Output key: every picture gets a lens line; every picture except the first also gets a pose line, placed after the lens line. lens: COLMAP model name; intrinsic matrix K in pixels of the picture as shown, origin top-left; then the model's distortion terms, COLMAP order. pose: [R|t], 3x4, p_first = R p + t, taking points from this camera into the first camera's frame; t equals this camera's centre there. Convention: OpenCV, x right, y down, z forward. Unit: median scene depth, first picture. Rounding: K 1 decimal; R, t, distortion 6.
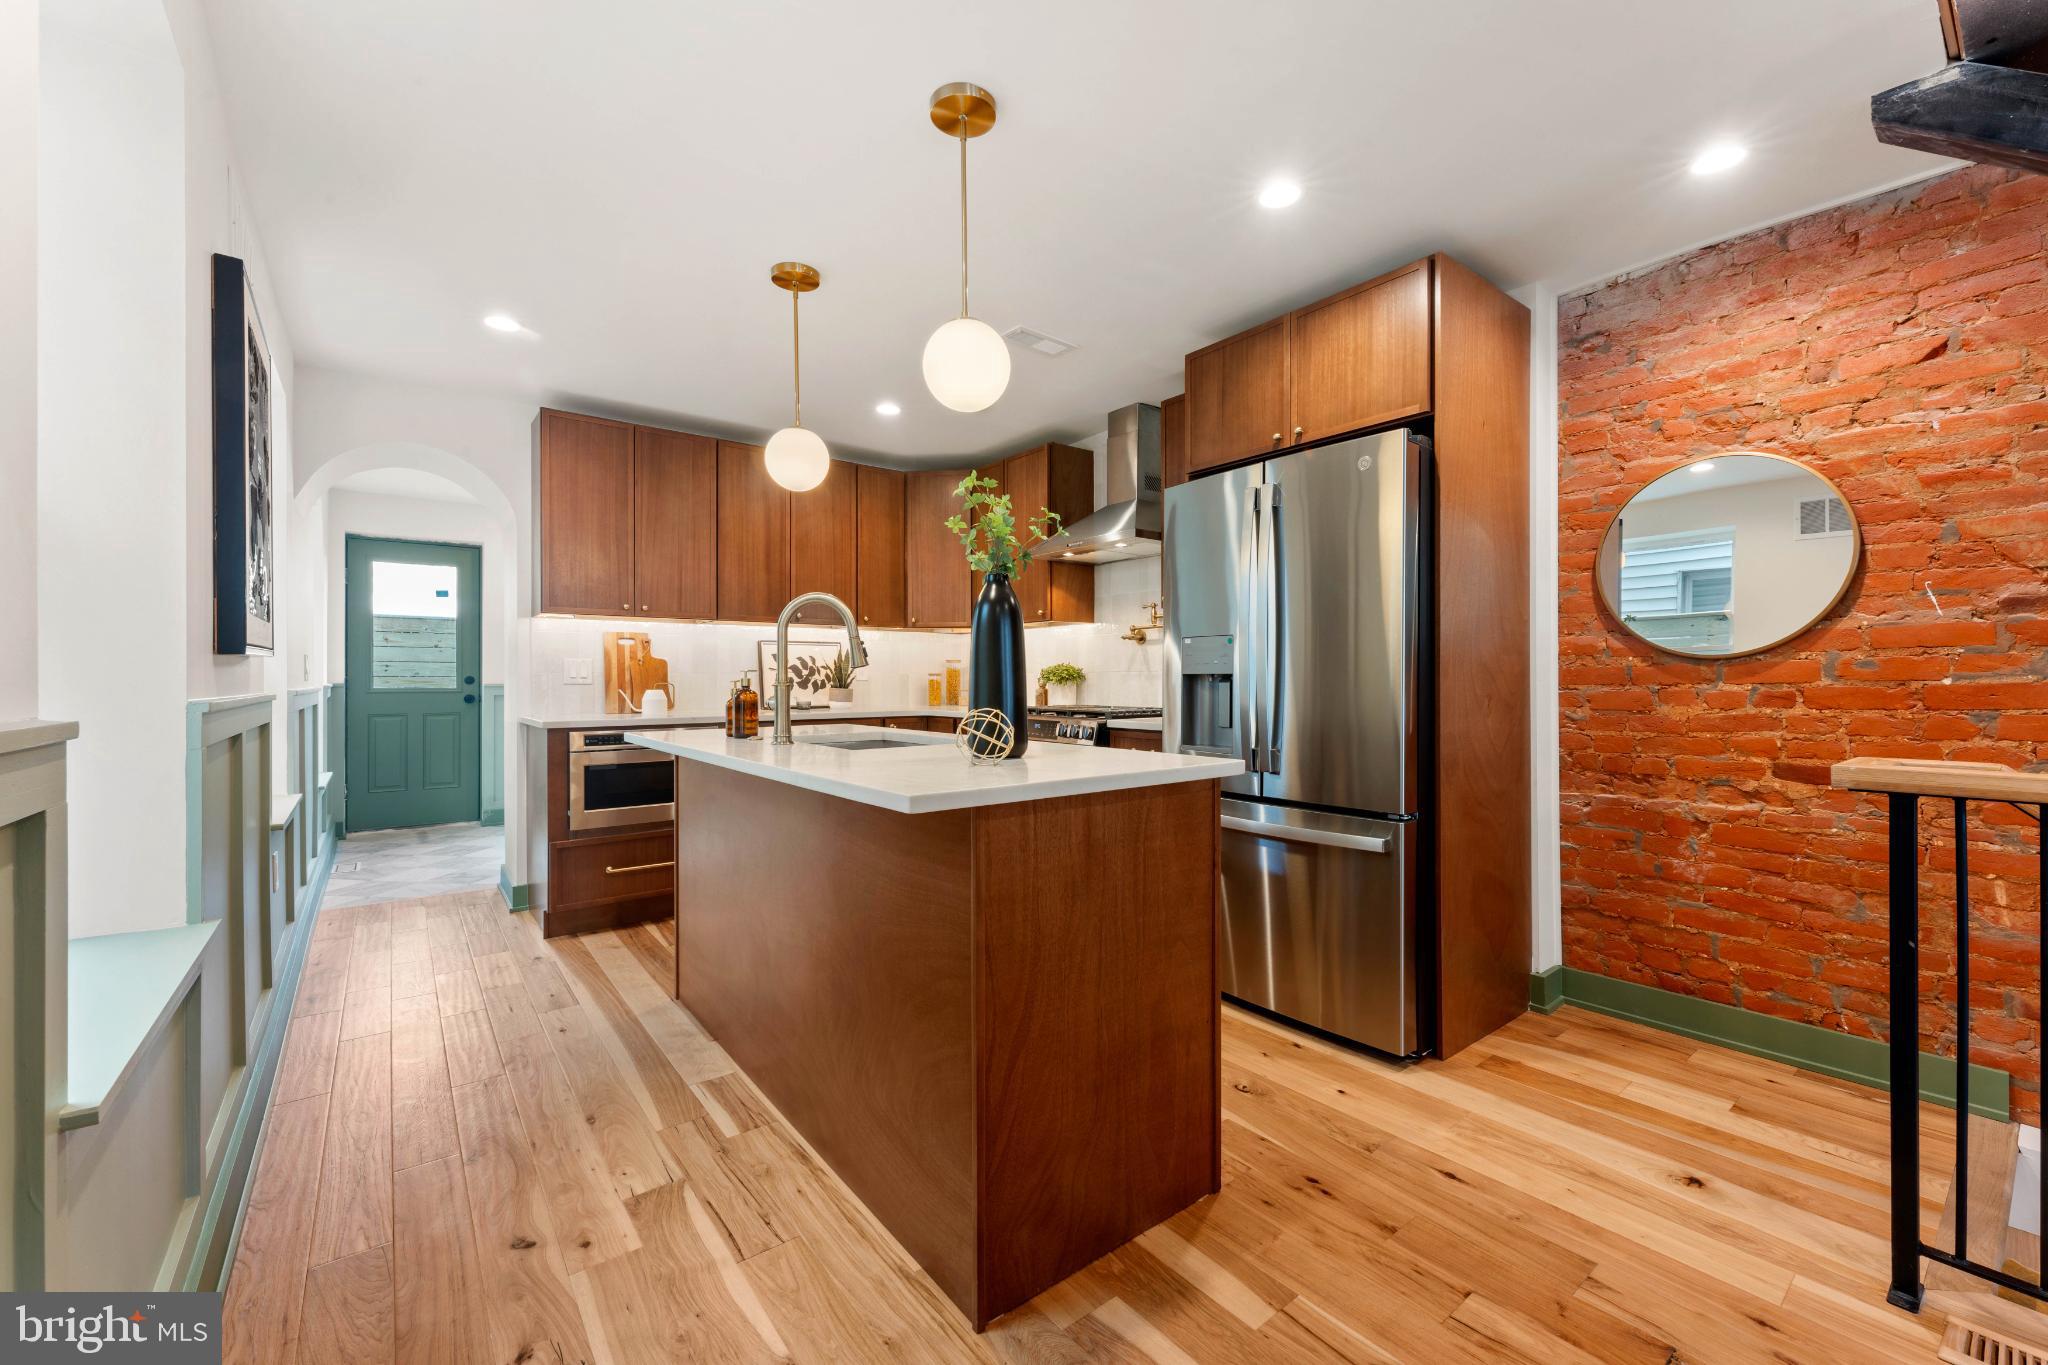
lens RADIAL K [[817.2, 0, 1028.0], [0, 817.2, 680.6], [0, 0, 1]] dist [-0.000420, -0.000072]
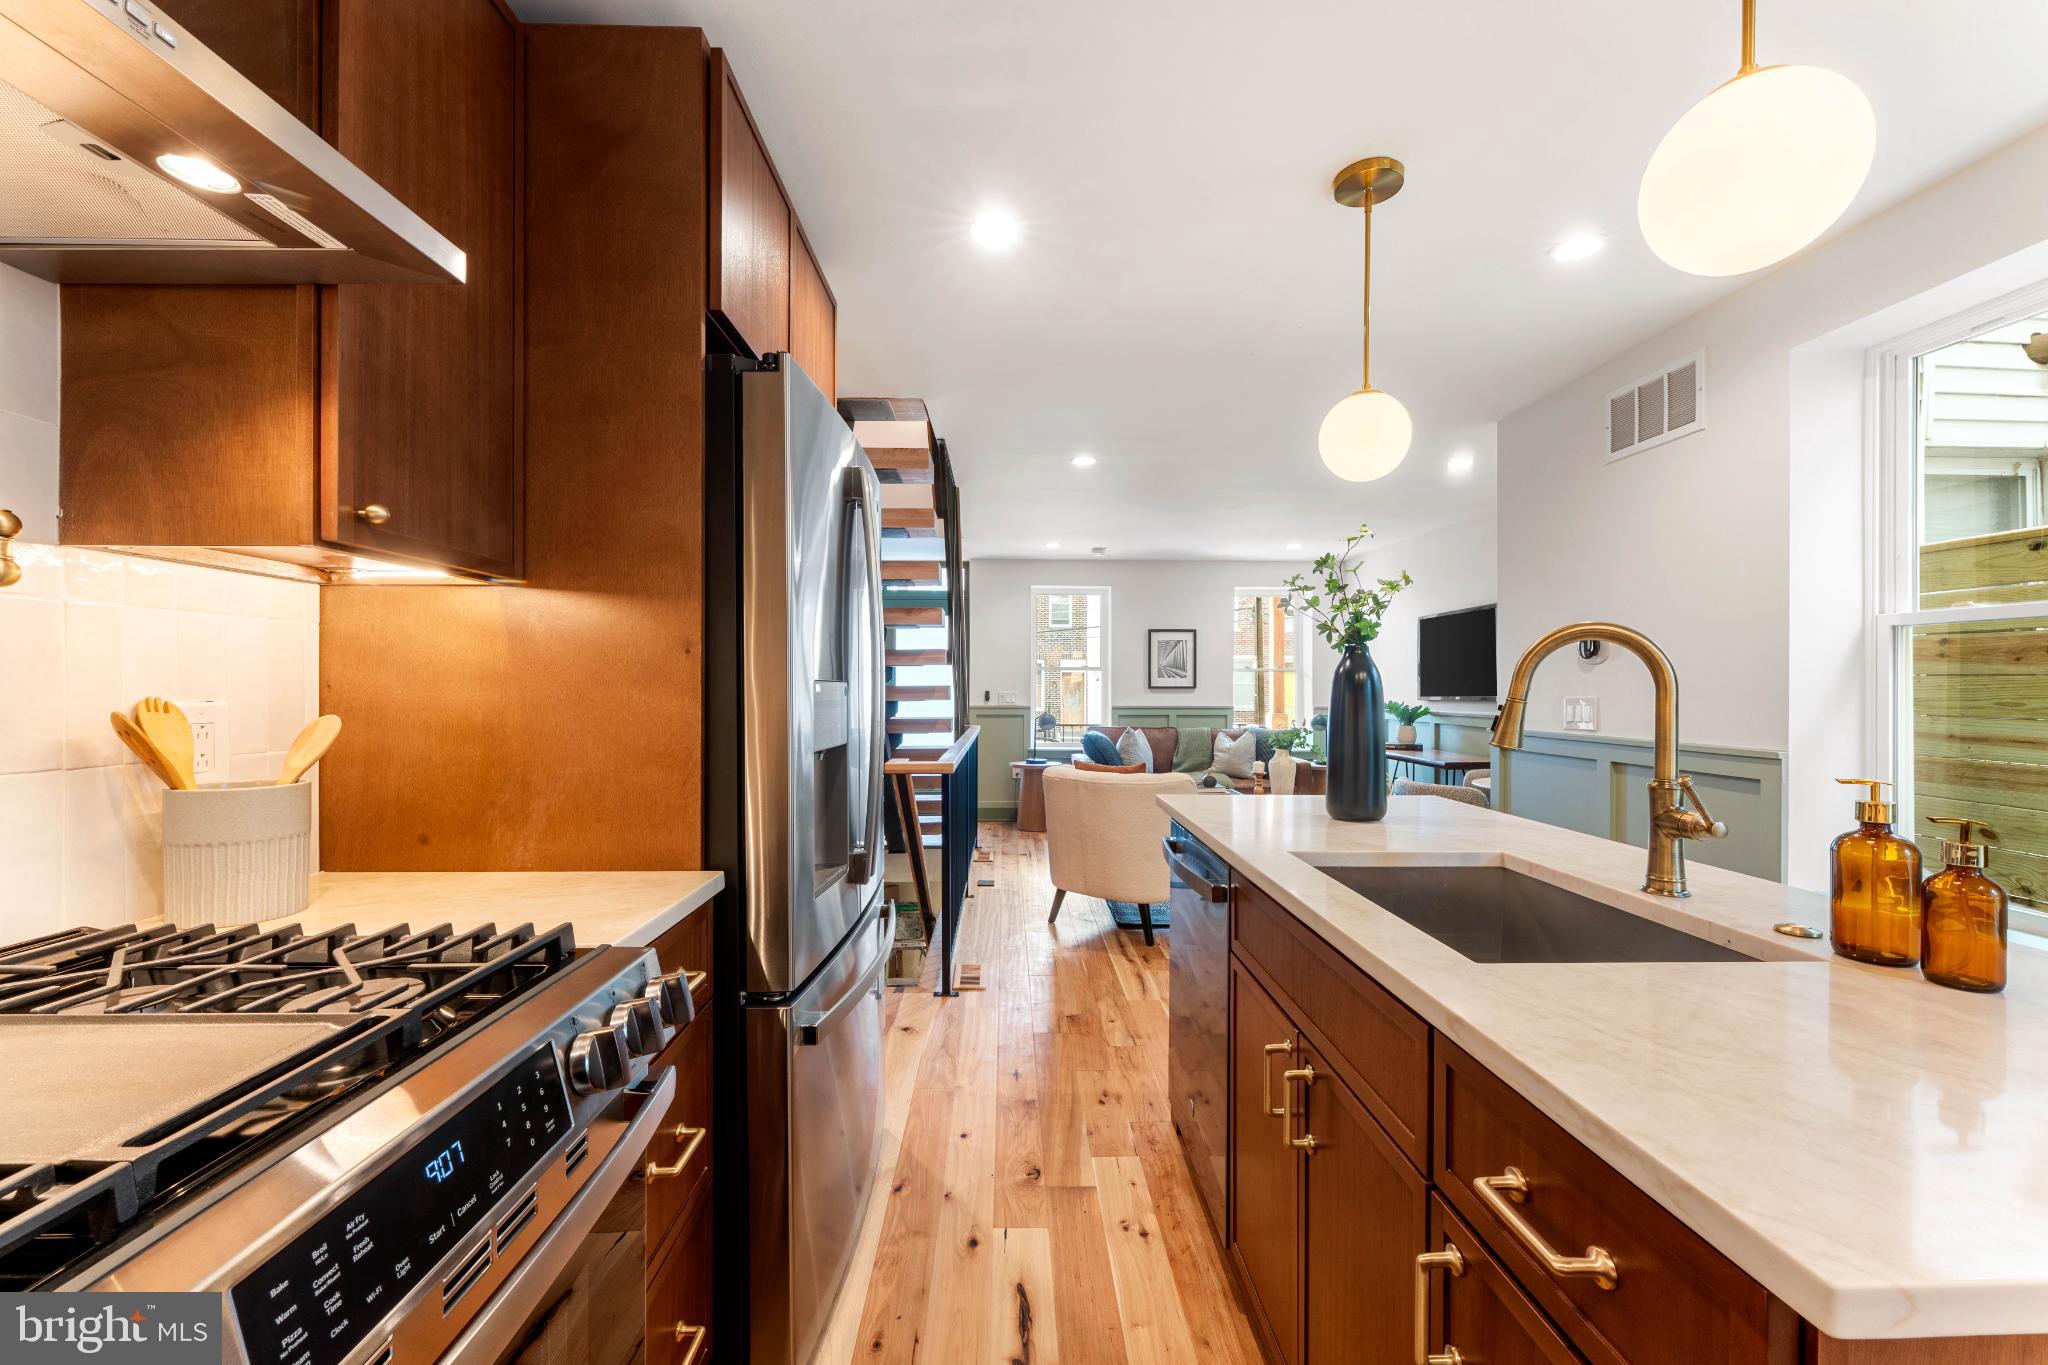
lens RADIAL K [[815.1, 0, 1024.5], [0, 815.1, 688.3], [0, 0, 1]] dist [-0.000060, -0.000577]
pose [[-0.802274, -0.000923, 0.596955, -0.240312], [0.000481, 0.999997, 0.002194, -0.052186], [-0.596956, 0.002047, -0.802272, 1.455086]]
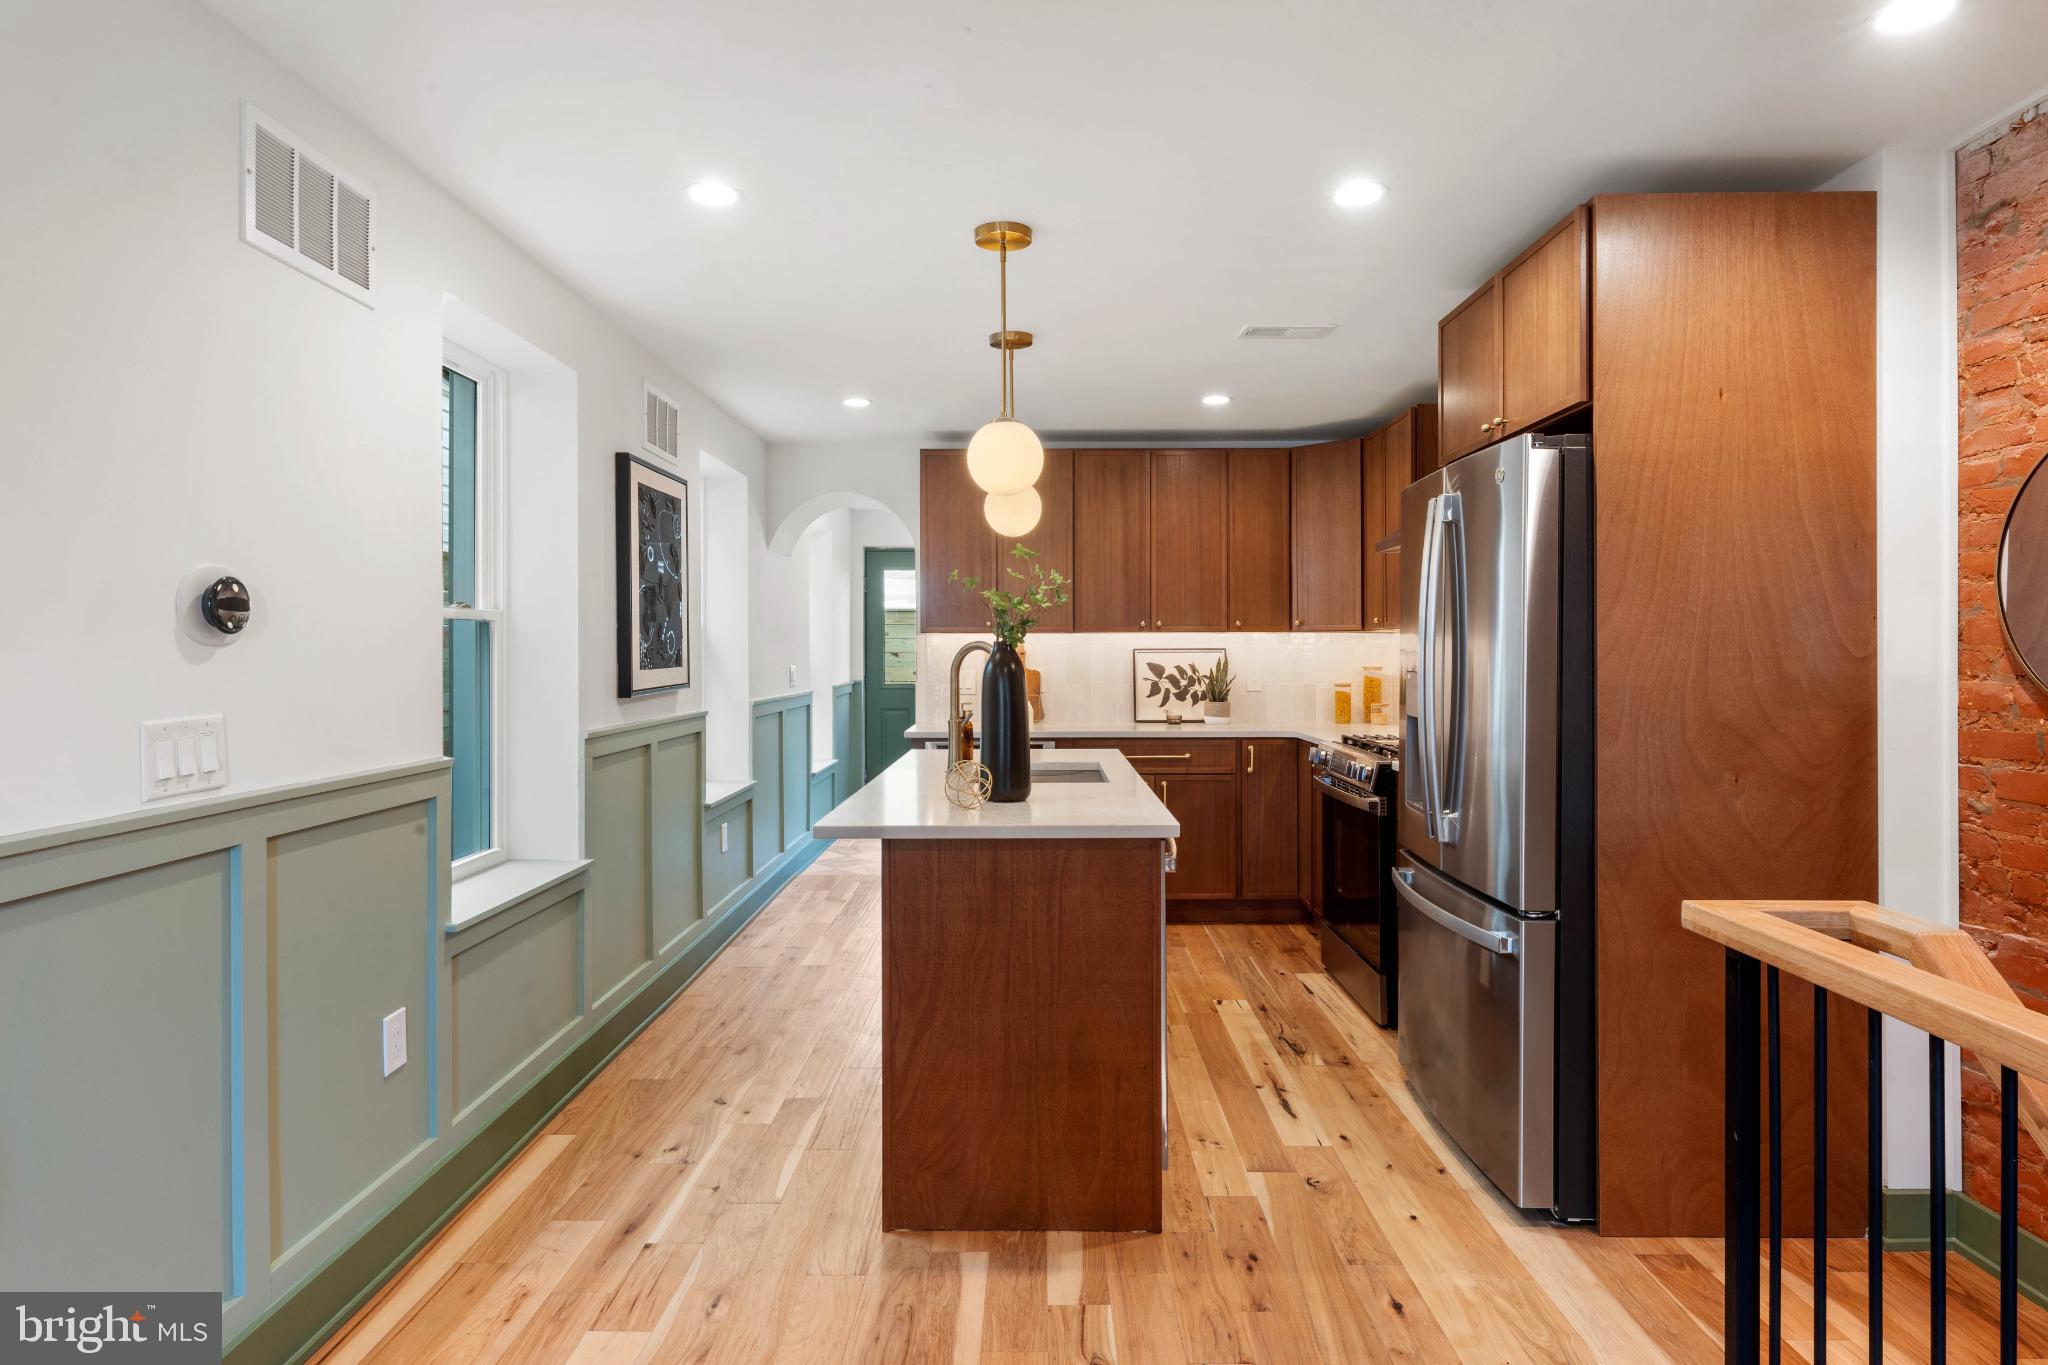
lens RADIAL K [[1119.2, 0, 1027.7], [0, 1119.2, 652.8], [0, 0, 1]] dist [-0.001746, -0.001001]
pose [[0.781894, 0.001024, -0.623410, 0.655210], [0.000001, 0.999999, 0.001643, -0.080054], [0.623411, -0.001286, 0.781893, -0.148525]]
